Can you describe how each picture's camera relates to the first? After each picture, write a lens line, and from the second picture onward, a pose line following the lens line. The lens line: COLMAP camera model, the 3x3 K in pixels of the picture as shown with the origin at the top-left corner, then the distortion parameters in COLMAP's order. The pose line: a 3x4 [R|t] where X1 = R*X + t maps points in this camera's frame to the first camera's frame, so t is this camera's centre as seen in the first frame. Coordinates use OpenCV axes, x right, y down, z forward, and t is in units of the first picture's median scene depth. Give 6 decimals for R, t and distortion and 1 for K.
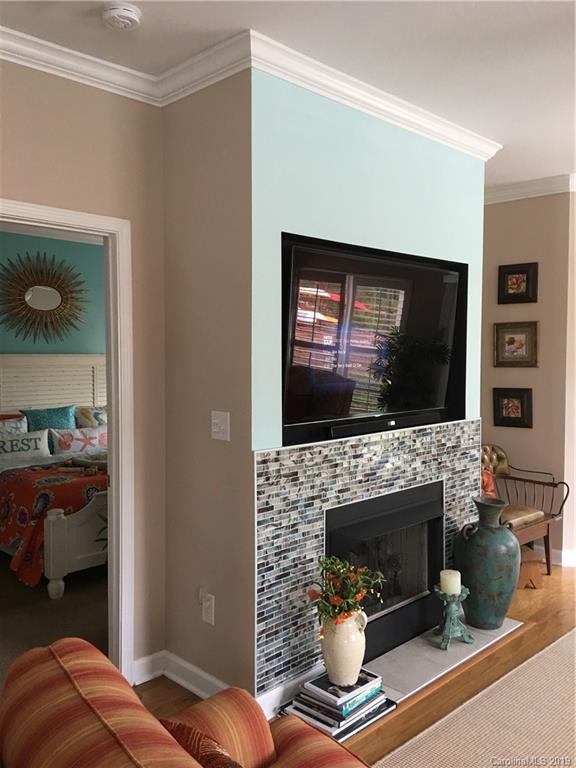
lens RADIAL K [[663.6, 0, 287.4], [0, 663.6, 382.3], [0, 0, 1]] dist [0.106991, -0.155296]
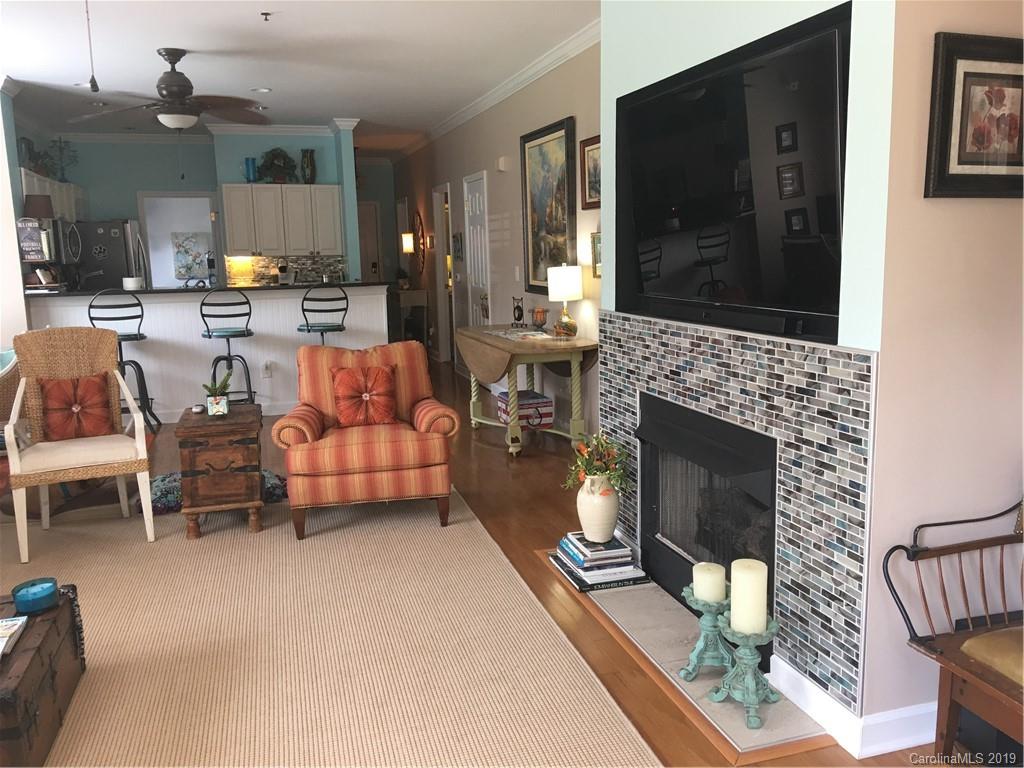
lens RADIAL K [[884.8, 0, 512.6], [0, 884.8, 386.2], [0, 0, 1]] dist [0.106991, -0.155296]
pose [[-0.483862, 0.147213, -0.862674, 1.016853], [-0.024226, 0.983119, 0.181354, -0.029209], [0.874809, 0.108649, -0.472128, 1.197978]]
